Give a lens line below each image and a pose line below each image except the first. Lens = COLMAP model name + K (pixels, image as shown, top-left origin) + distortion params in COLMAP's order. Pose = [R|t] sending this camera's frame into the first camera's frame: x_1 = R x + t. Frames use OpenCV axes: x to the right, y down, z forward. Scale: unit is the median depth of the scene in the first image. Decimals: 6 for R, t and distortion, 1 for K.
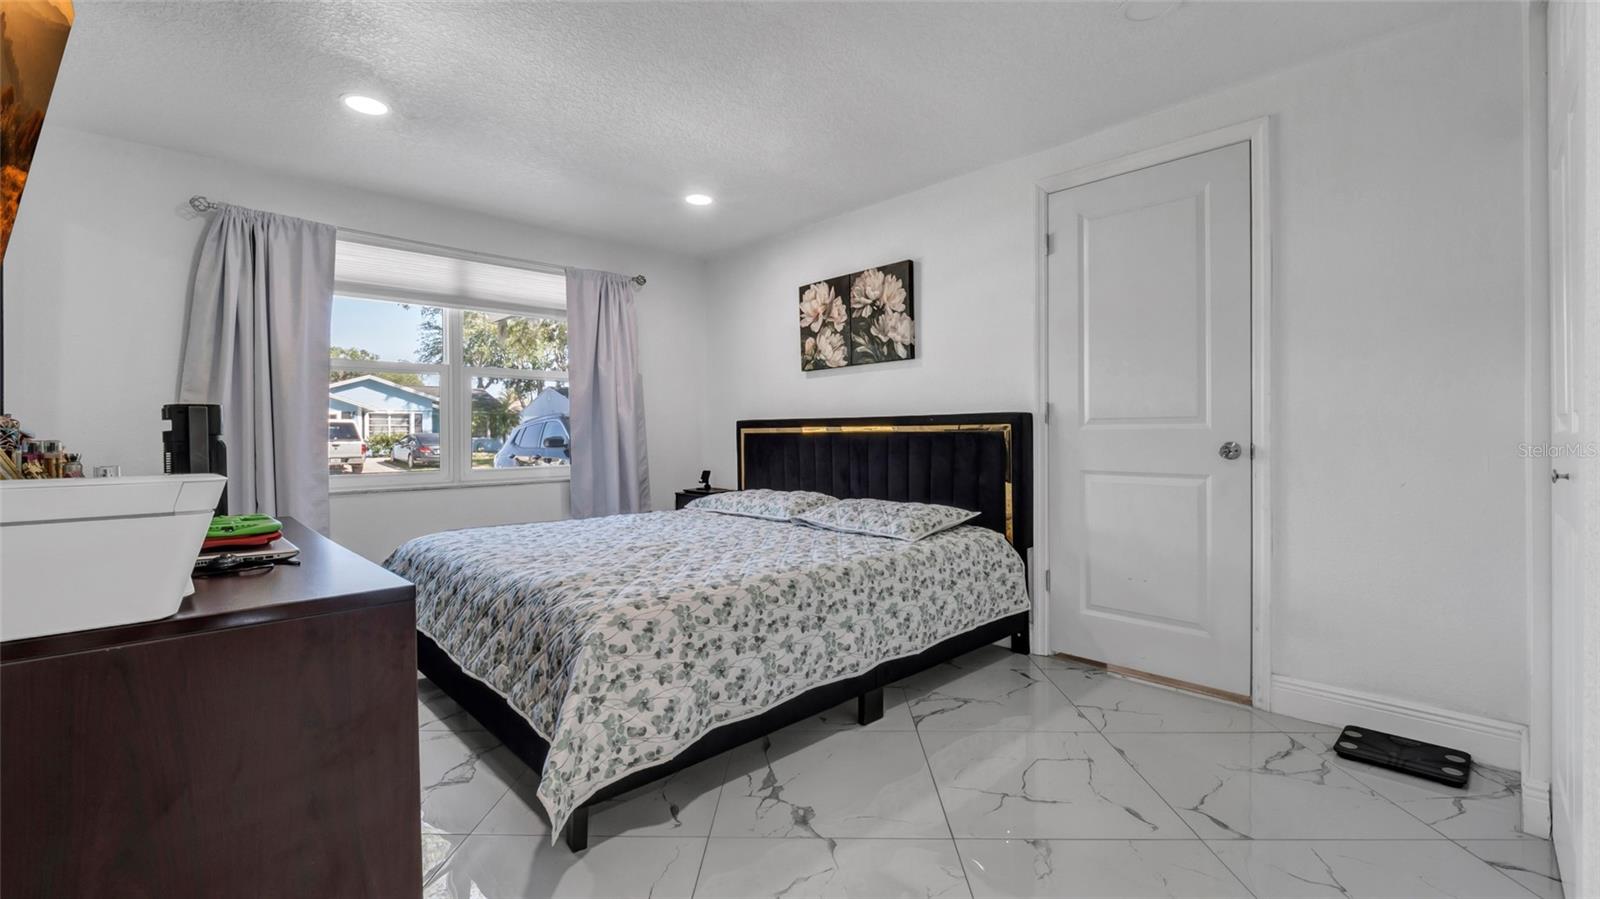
lens RADIAL K [[666.7, 0, 794.3], [0, 666.7, 445.2], [0, 0, 1]] dist [-0.000717, -0.004866]
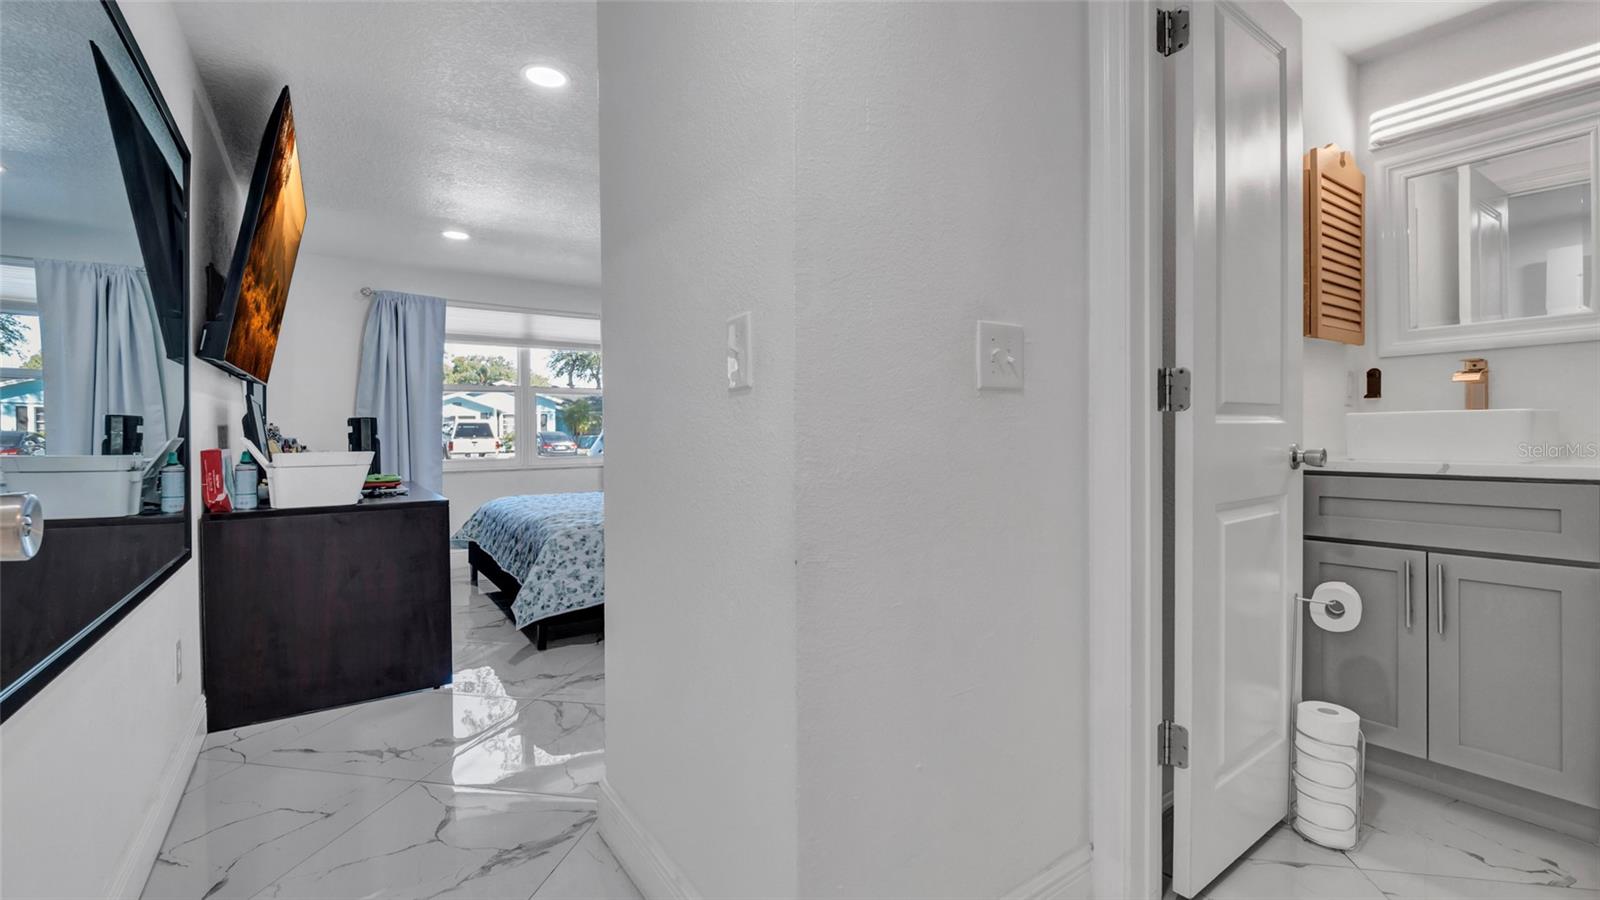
lens RADIAL K [[666.7, 0, 806.9], [0, 666.7, 446.5], [0, 0, 1]] dist [-0.000717, -0.004866]
pose [[0.988885, 0.000530, -0.148683, 0.566681], [0.000368, 0.999982, 0.006013, 0.006650], [0.148683, -0.006001, 0.988867, -0.621477]]
